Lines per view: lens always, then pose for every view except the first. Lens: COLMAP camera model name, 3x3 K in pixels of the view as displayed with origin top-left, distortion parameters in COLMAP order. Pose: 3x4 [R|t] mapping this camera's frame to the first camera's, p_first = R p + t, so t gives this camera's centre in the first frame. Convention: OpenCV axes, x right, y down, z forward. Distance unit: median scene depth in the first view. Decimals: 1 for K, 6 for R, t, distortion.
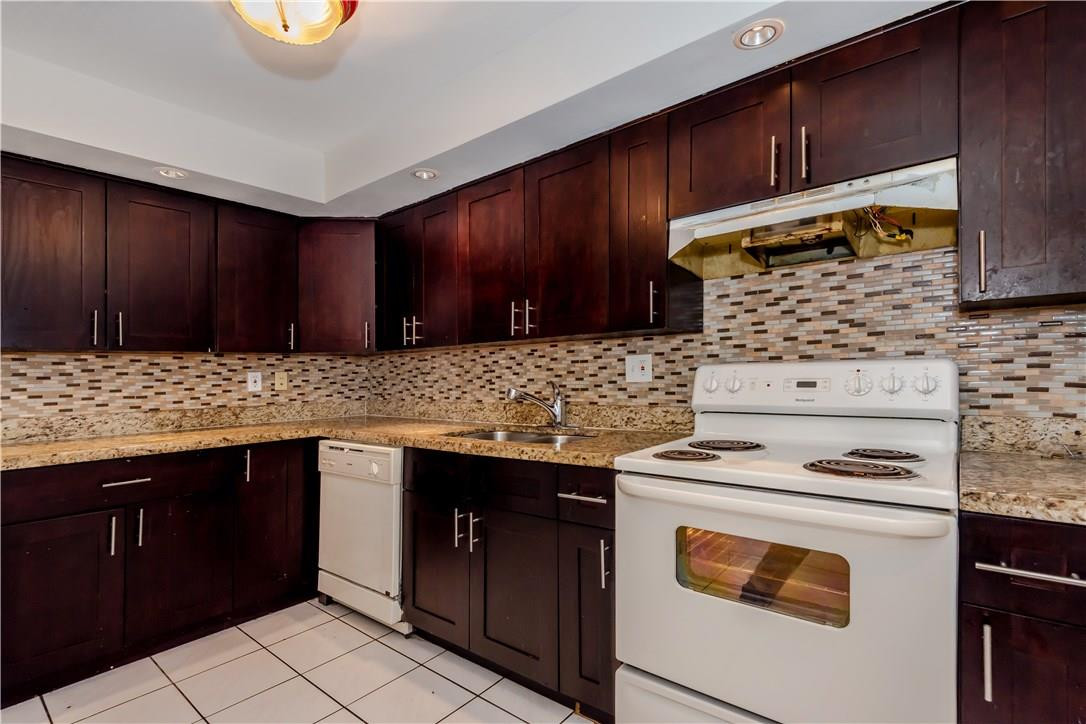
lens RADIAL K [[512.3, 0, 544.3], [0, 512.3, 370.1], [0, 0, 1]] dist [0.032066, -0.021141]
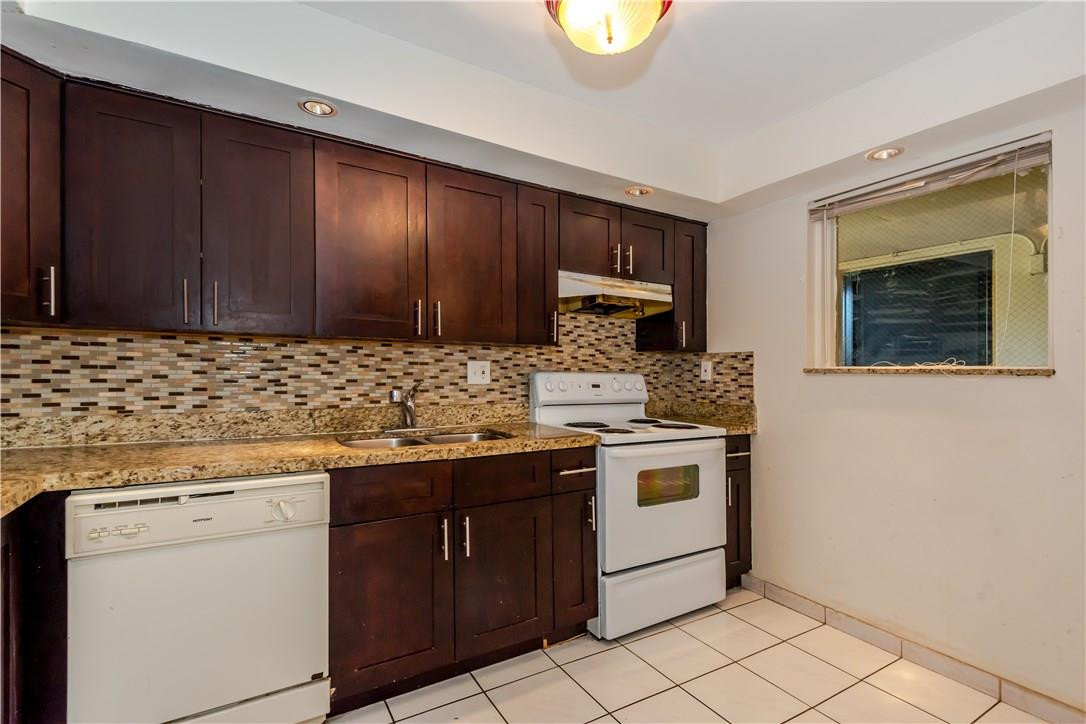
lens RADIAL K [[503.4, 0, 545.6], [0, 503.4, 373.4], [0, 0, 1]] dist [0.029450, -0.019127]
pose [[0.328149, 0.023998, 0.944321, -0.760293], [-0.027227, 0.999502, -0.015939, 0.011585], [-0.944234, -0.020480, 0.328639, 0.413676]]
